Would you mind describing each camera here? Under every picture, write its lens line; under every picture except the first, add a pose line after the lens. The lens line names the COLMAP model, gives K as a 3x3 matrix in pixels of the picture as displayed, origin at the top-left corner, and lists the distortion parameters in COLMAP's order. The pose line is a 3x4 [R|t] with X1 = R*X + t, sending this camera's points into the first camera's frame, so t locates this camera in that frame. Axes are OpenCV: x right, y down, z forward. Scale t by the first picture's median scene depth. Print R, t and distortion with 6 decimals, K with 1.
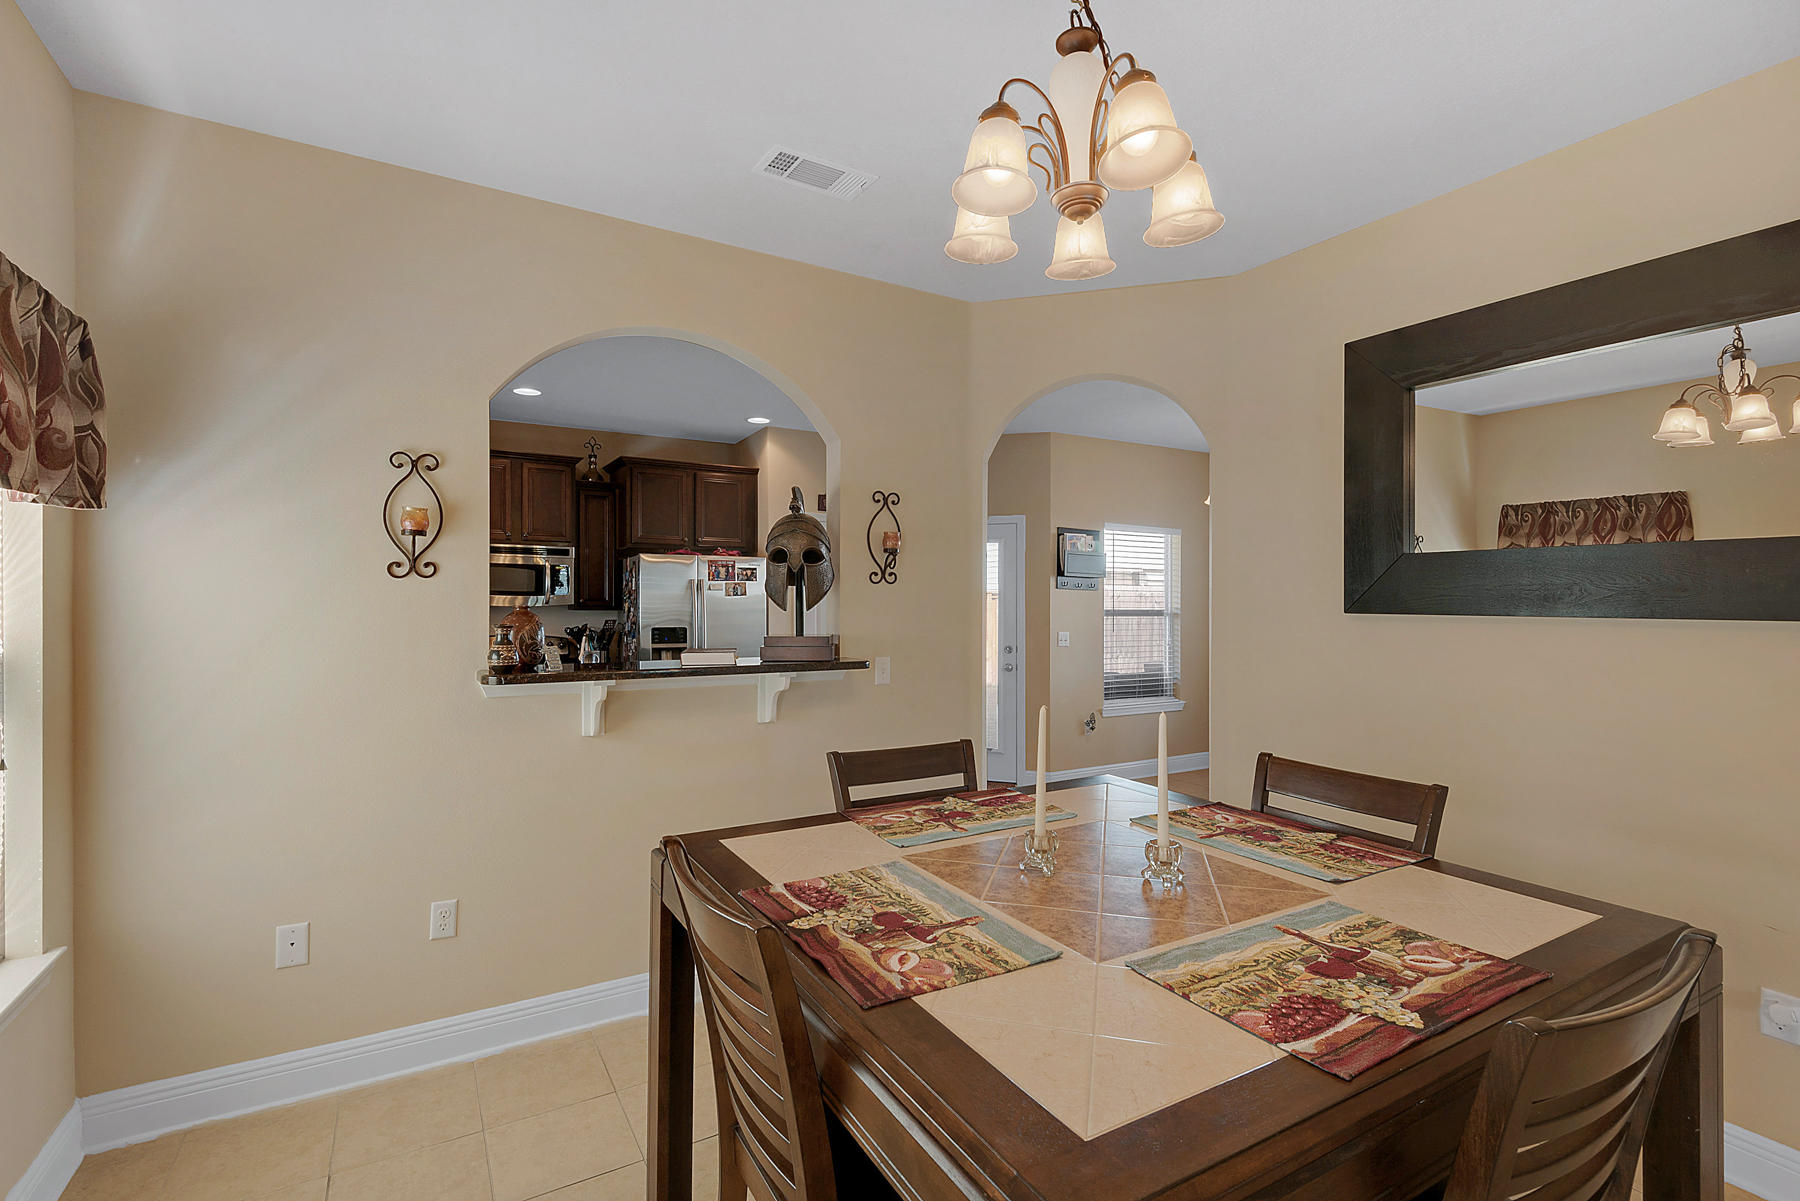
lens RADIAL K [[813.9, 0, 903.3], [0, 813.9, 616.2], [0, 0, 1]] dist [0.003041, -0.000773]
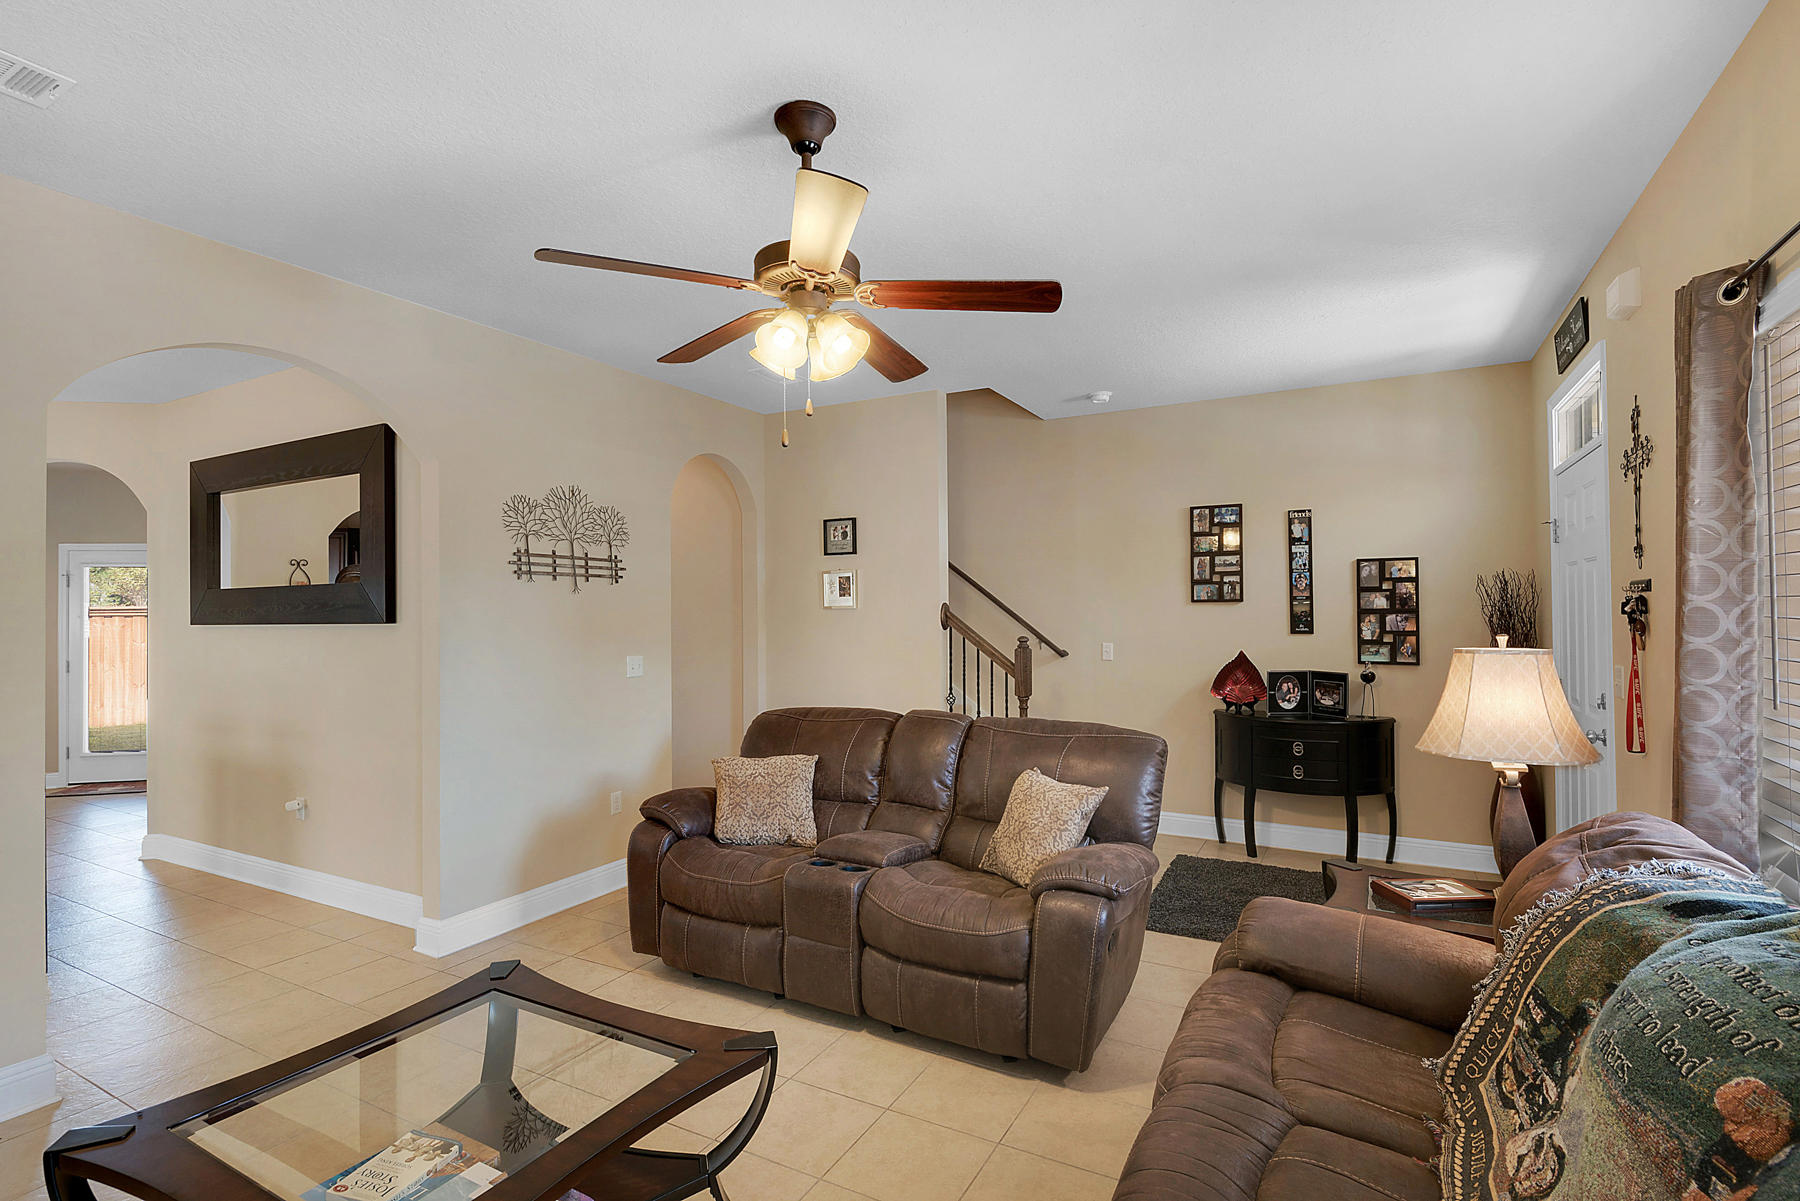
lens RADIAL K [[856.3, 0, 895.2], [0, 856.3, 599.9], [0, 0, 1]] dist [0.014315, -0.012298]
pose [[0.858742, -0.009976, 0.512311, 0.875858], [0.028195, 0.999216, -0.027804, 0.032422], [-0.511632, 0.038321, 0.858350, -1.204161]]
